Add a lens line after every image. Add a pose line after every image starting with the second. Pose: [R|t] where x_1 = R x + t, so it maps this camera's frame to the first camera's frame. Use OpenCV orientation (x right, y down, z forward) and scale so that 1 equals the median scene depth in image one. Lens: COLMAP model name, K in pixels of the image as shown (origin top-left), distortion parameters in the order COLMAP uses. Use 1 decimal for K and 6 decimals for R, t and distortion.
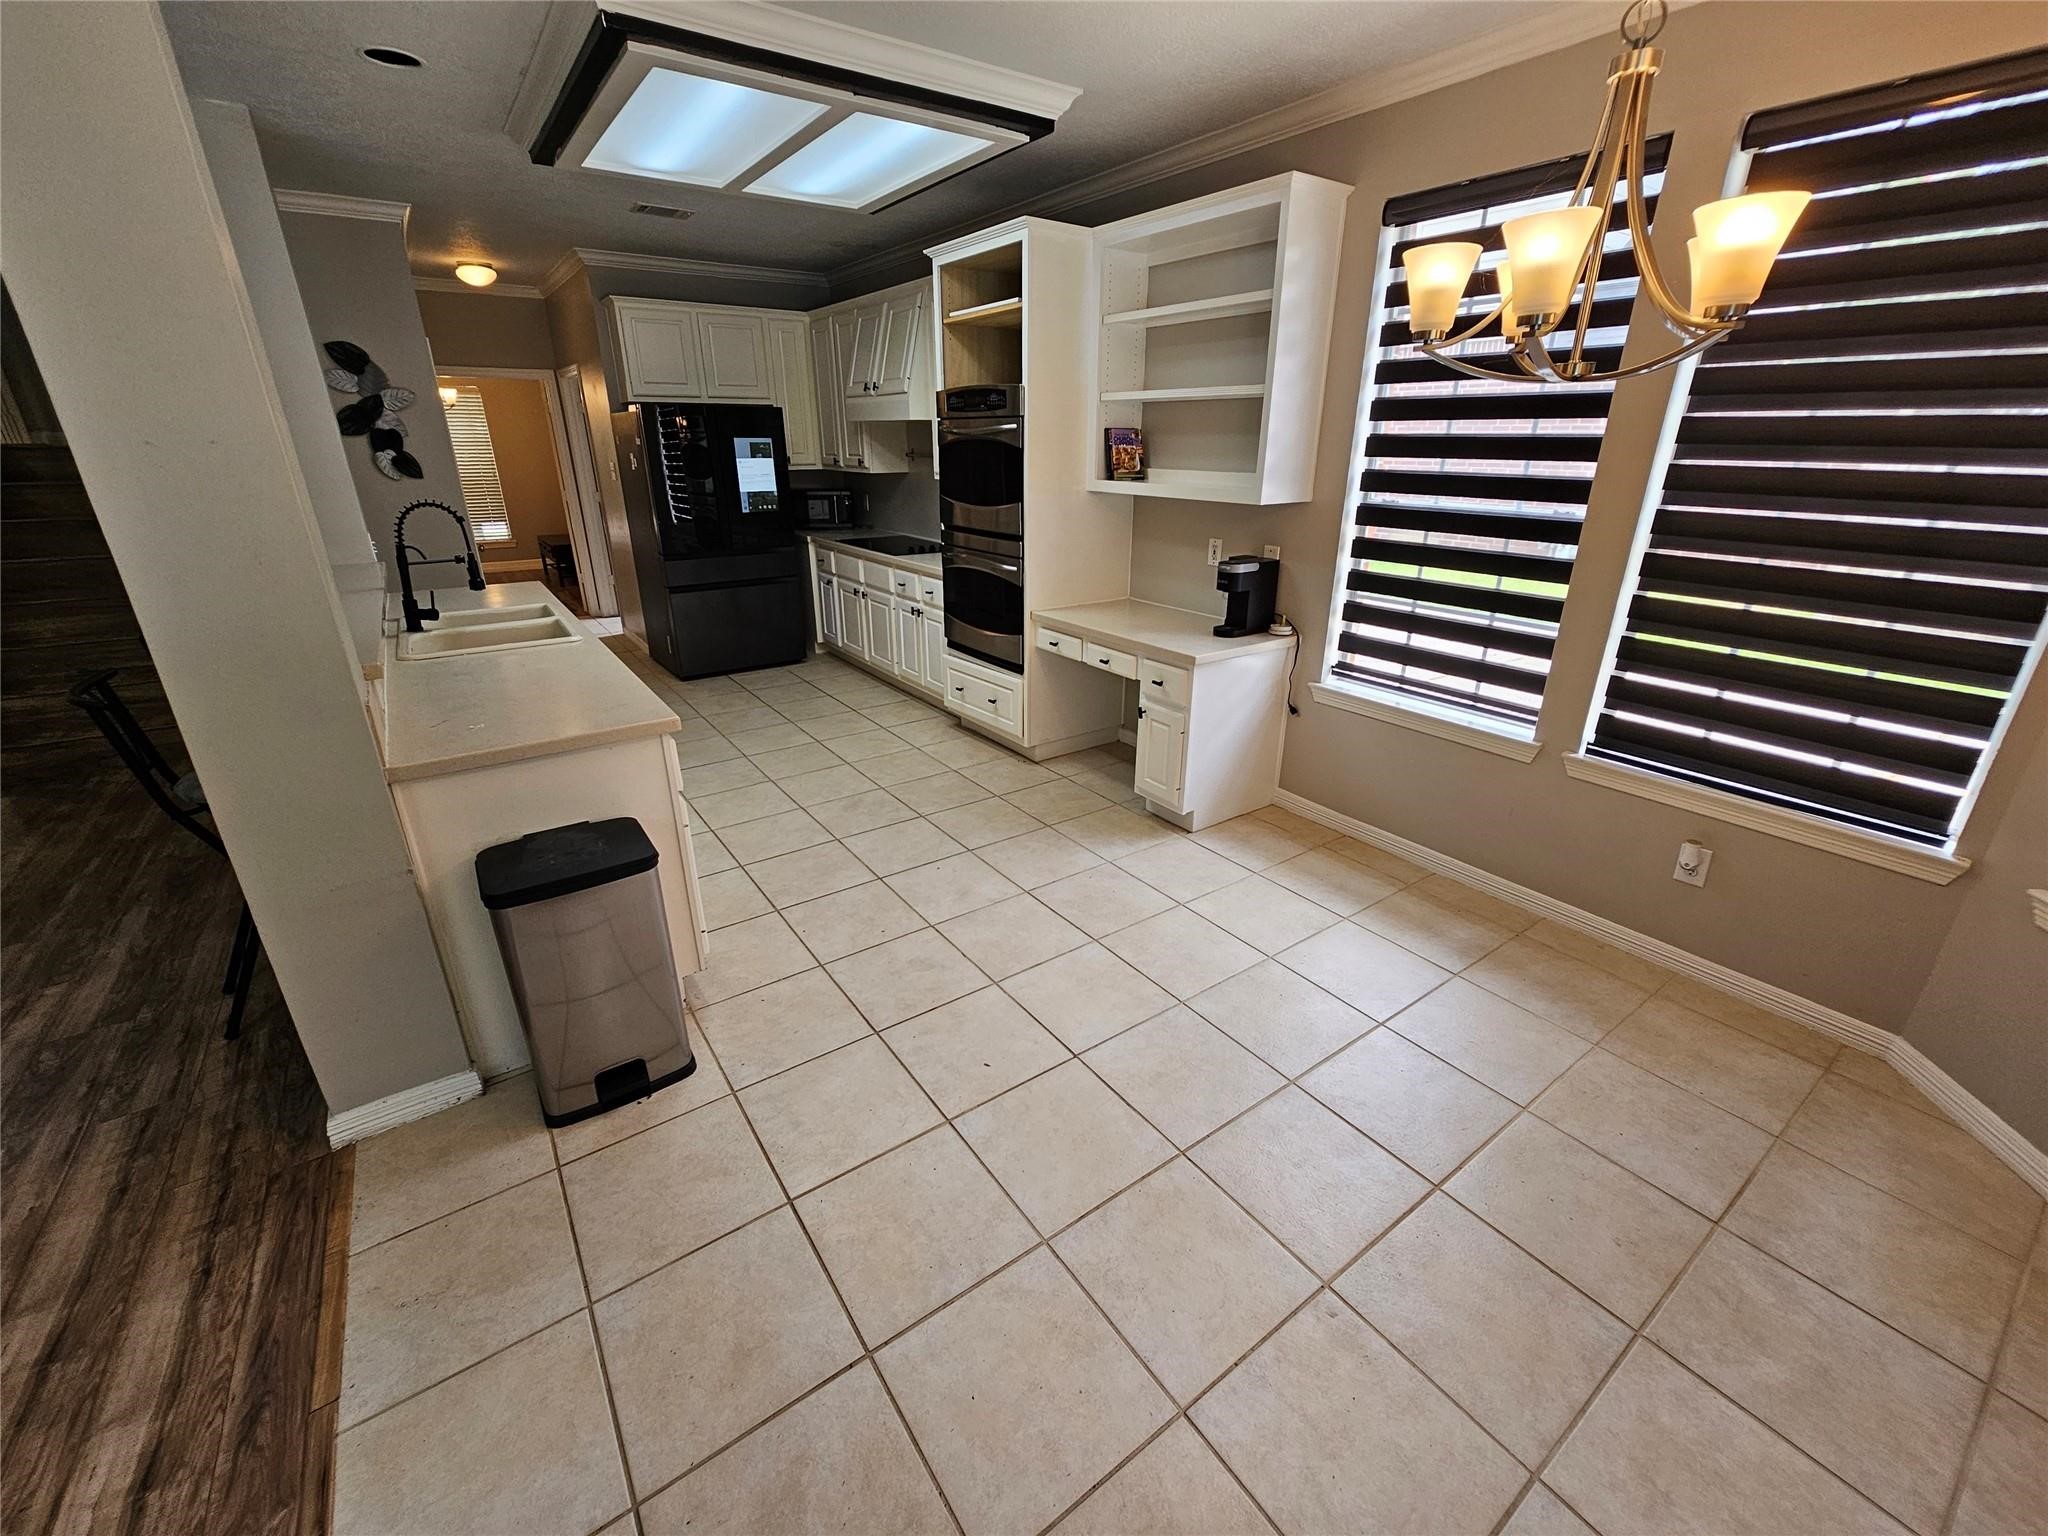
lens RADIAL K [[839.2, 0, 1028.1], [0, 839.2, 760.8], [0, 0, 1]] dist [-0.000536, -0.000143]
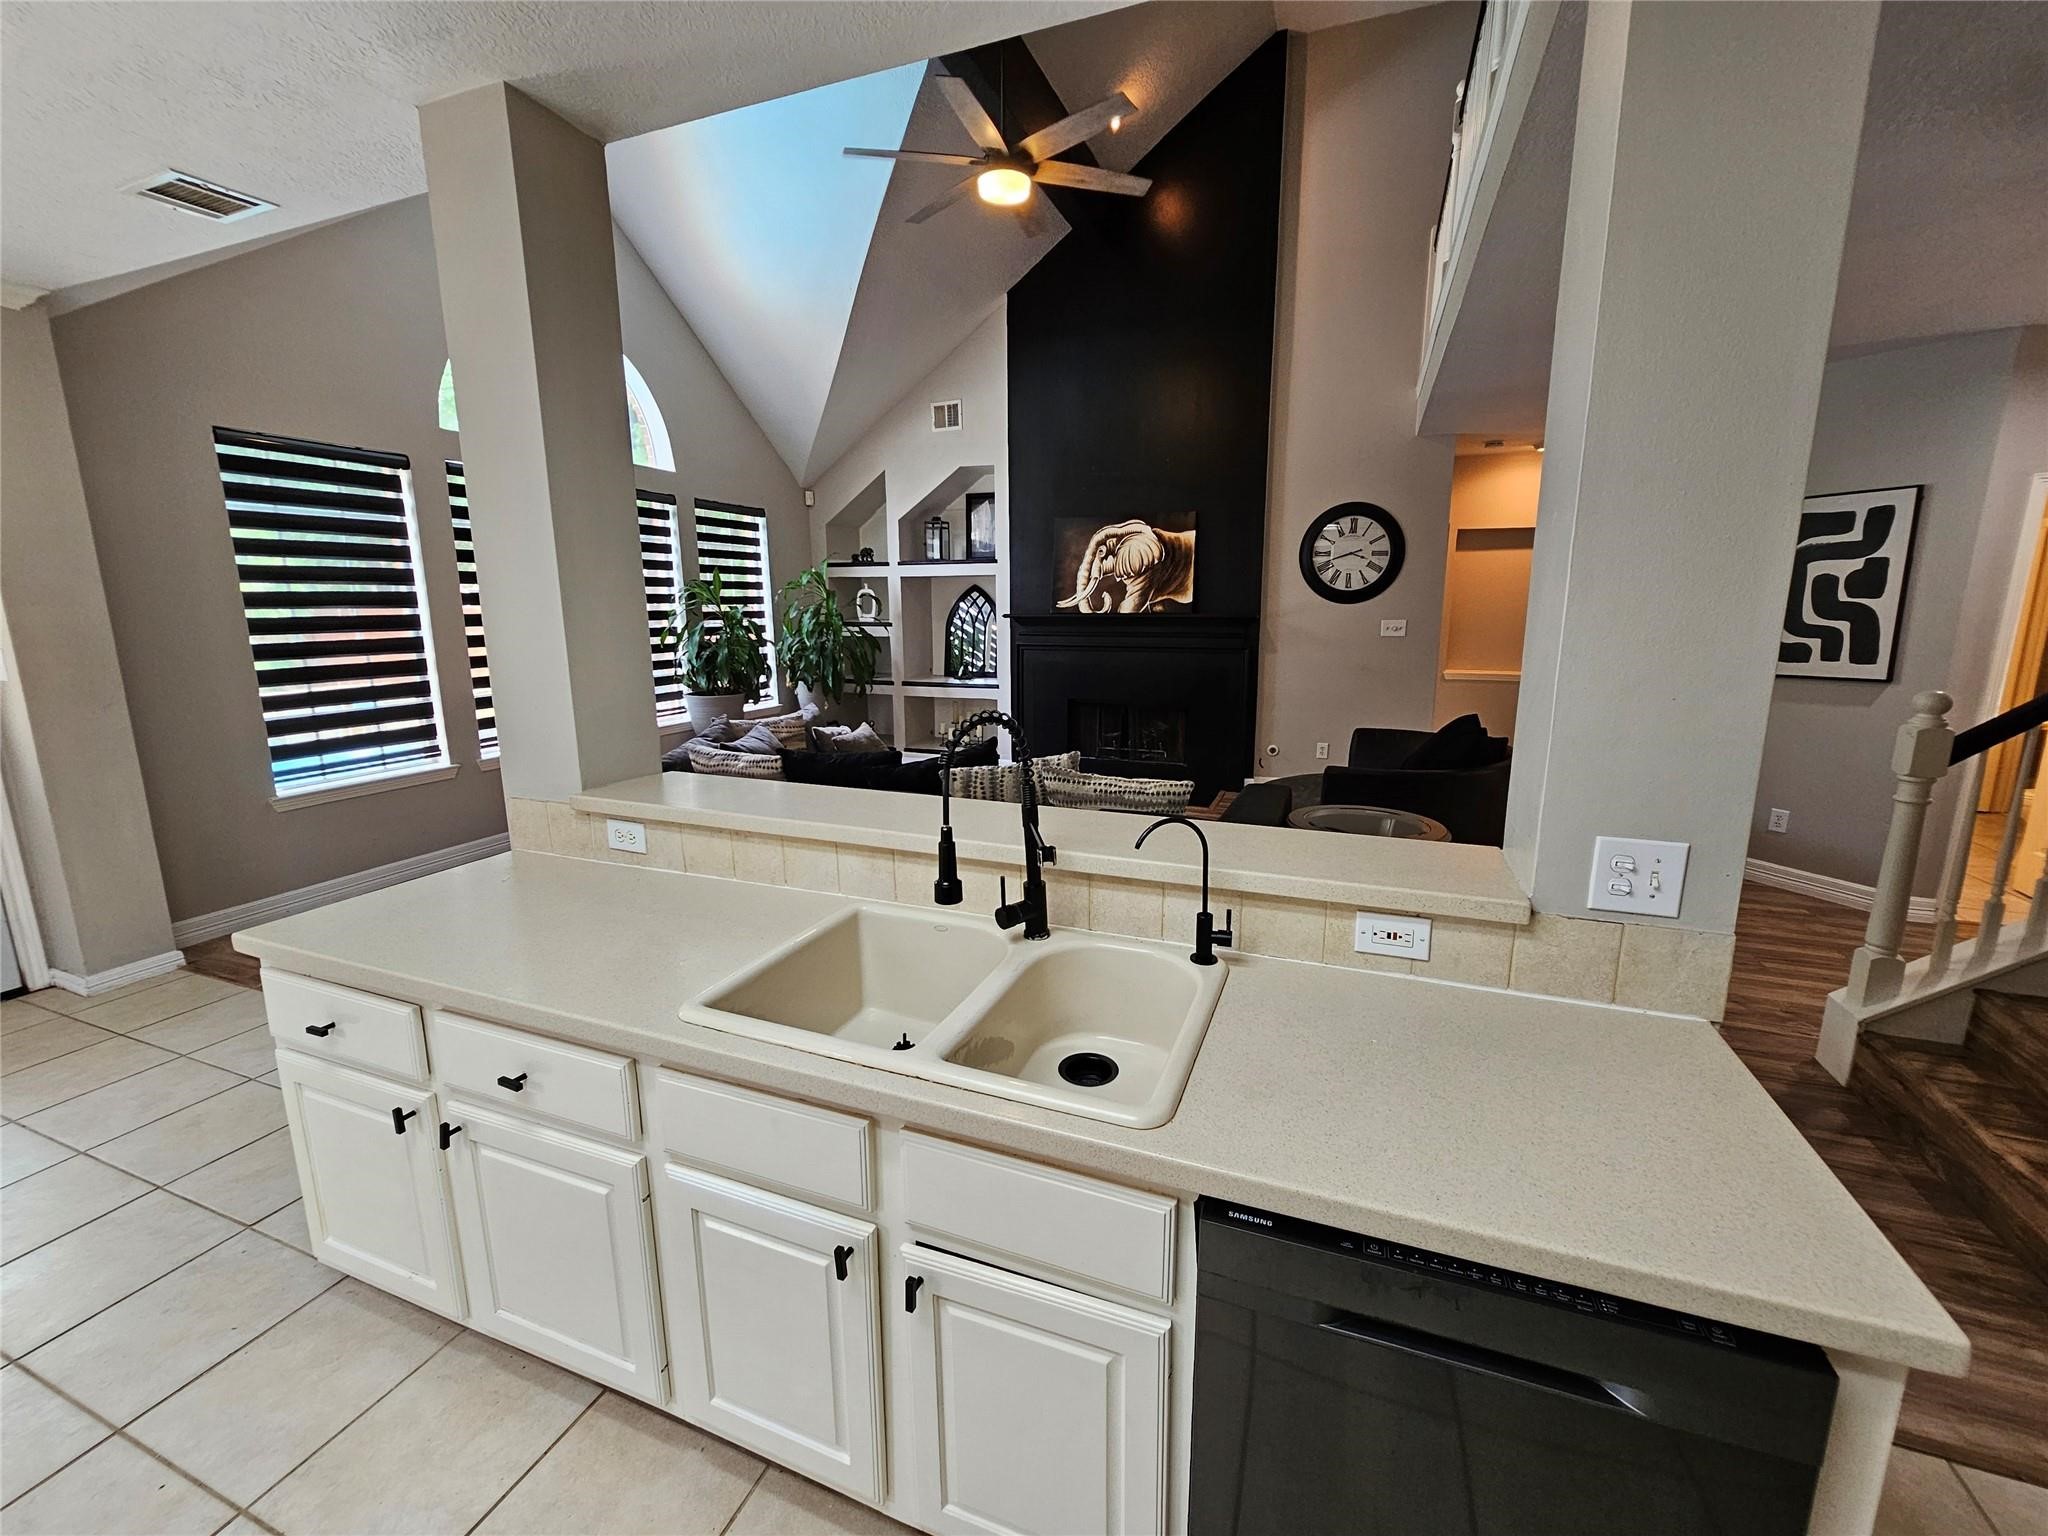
lens RADIAL K [[839.2, 0, 1028.1], [0, 839.2, 760.8], [0, 0, 1]] dist [-0.000536, -0.000143]
pose [[-0.831252, 0.114869, -0.543898, -0.567793], [-0.194860, 0.856126, 0.478620, -0.652682], [0.520624, 0.503838, -0.689273, 1.664489]]
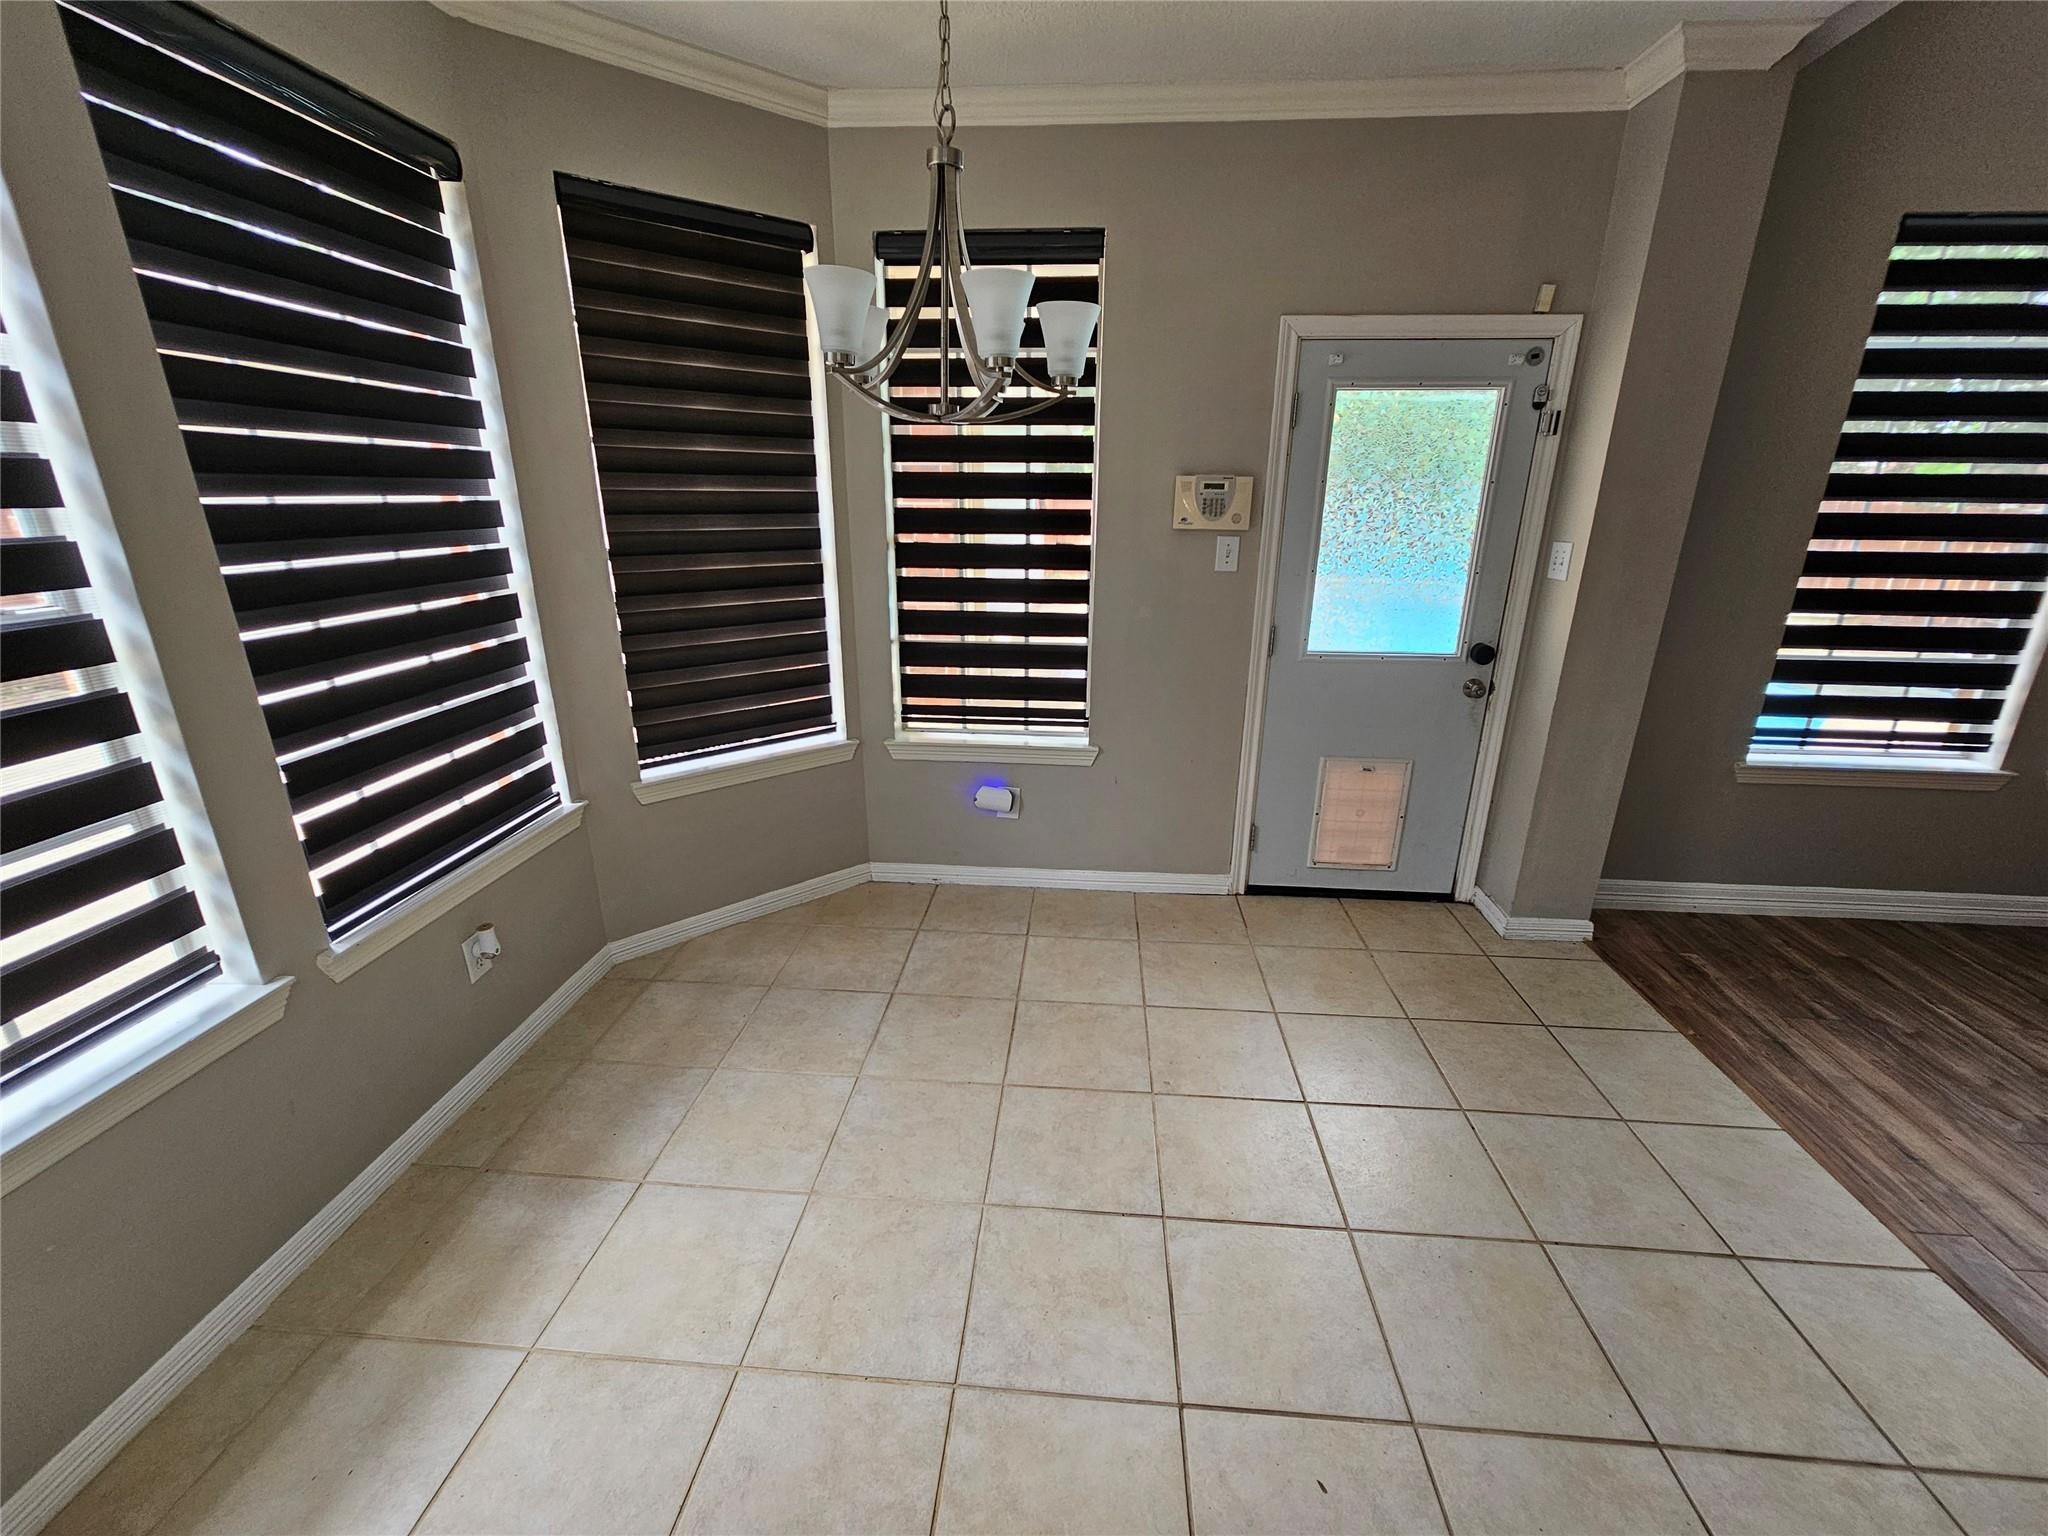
lens RADIAL K [[839.2, 0, 1028.1], [0, 839.2, 760.8], [0, 0, 1]] dist [-0.000536, -0.000143]
pose [[-0.770797, -0.202805, 0.603939, -0.133779], [0.221796, 0.803249, 0.552809, -0.401743], [-0.597226, 0.560055, -0.574160, 1.073693]]
